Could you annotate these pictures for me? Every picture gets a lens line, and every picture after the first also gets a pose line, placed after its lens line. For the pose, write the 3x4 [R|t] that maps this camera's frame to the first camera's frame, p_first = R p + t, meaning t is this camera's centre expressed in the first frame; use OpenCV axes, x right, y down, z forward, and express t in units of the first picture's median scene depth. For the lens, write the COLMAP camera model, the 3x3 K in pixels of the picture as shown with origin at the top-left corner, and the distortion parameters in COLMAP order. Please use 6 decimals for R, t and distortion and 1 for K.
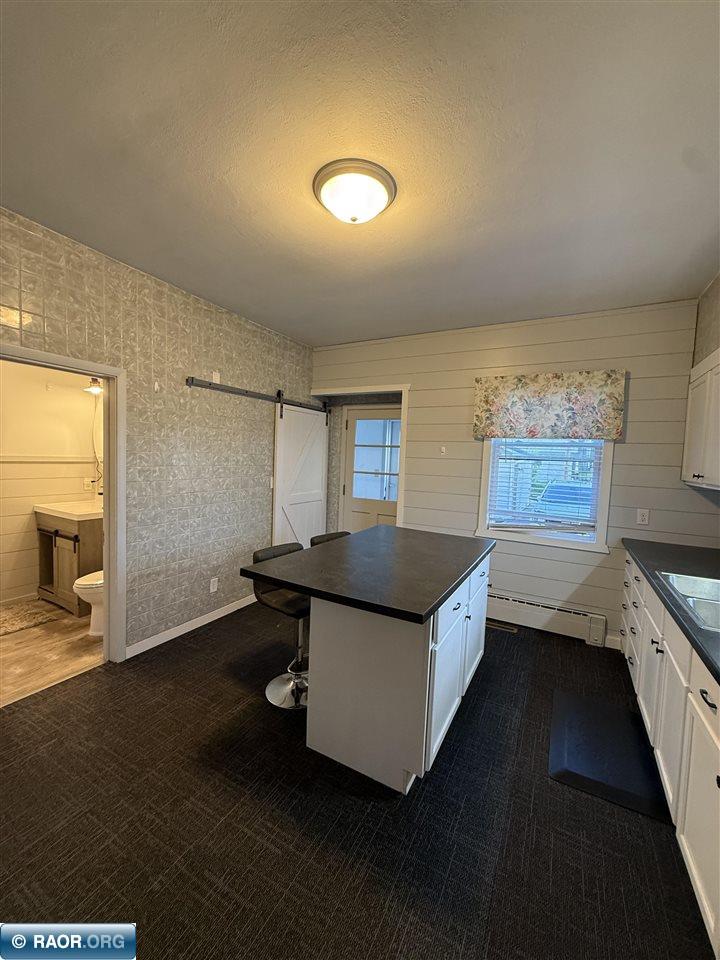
lens RADIAL K [[383.7, 0, 358.8], [0, 383.7, 478.2], [0, 0, 1]] dist [0.002221, -0.000628]
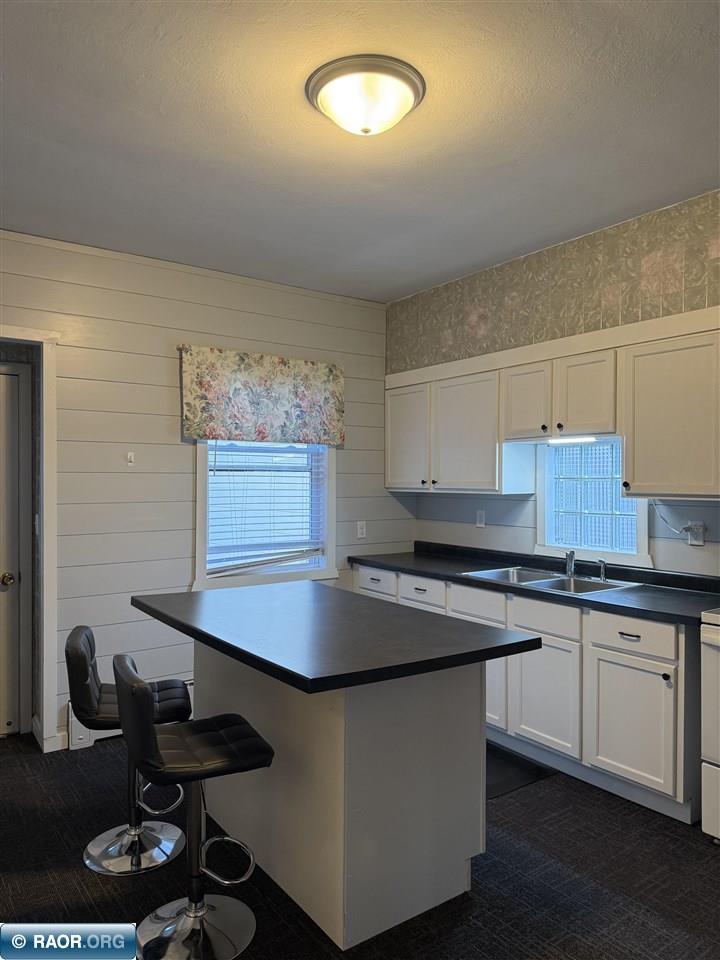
lens RADIAL K [[672.3, 0, 360.5], [0, 672.3, 481.8], [0, 0, 1]] dist [0.022064, 0.001599]
pose [[0.426335, -0.041790, 0.903599, -0.640922], [0.059976, 0.998040, 0.017859, -0.038800], [-0.902575, 0.046580, 0.428006, 0.285547]]
